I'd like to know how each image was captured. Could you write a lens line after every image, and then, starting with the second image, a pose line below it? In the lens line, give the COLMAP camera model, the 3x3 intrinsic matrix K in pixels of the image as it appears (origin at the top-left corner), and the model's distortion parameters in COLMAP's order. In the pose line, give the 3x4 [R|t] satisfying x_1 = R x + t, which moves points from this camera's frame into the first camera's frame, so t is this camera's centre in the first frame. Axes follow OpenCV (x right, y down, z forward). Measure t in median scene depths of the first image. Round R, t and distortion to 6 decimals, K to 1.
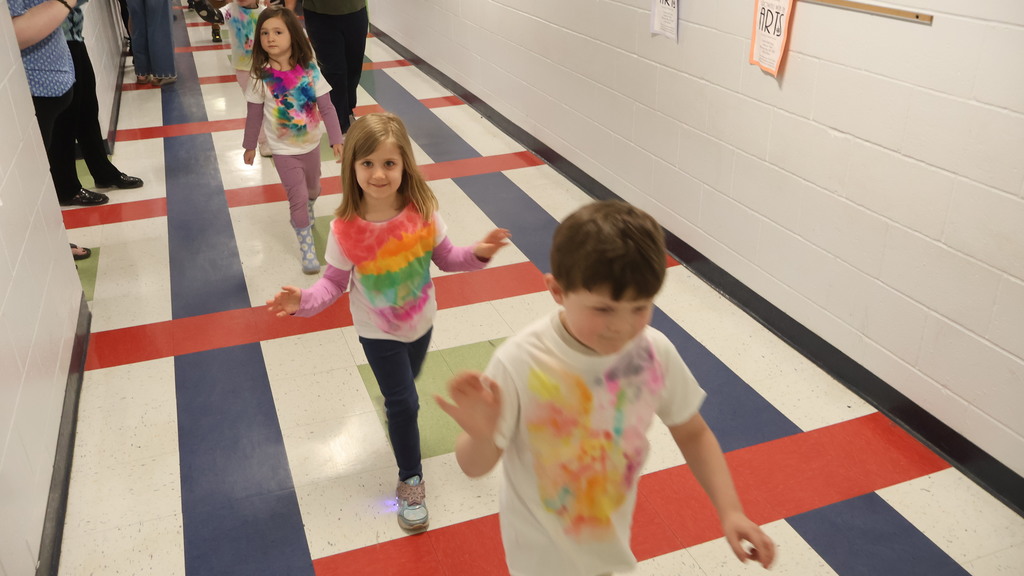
lens RADIAL K [[908.6, 0, 512.0], [0, 908.6, 288.0], [0, 0, 1]] dist [-0.002743, -0.003124]
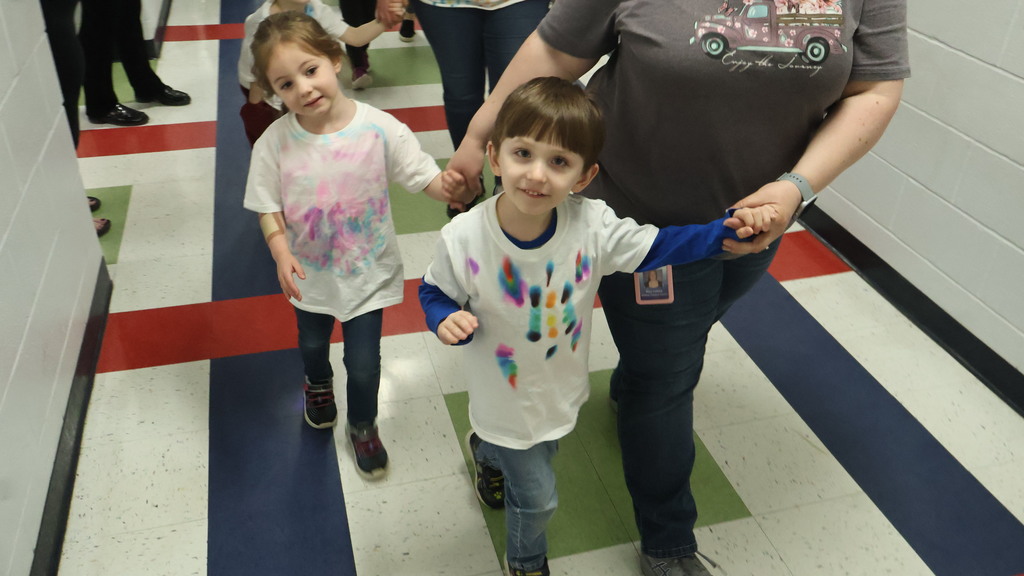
lens RADIAL K [[908.6, 0, 512.0], [0, 908.6, 288.0], [0, 0, 1]] dist [-0.002743, -0.003124]
pose [[0.995578, 0.081089, -0.047416, -0.074404], [-0.075578, 0.991242, 0.108294, -0.080264], [0.055782, -0.104231, 0.992988, 0.221826]]
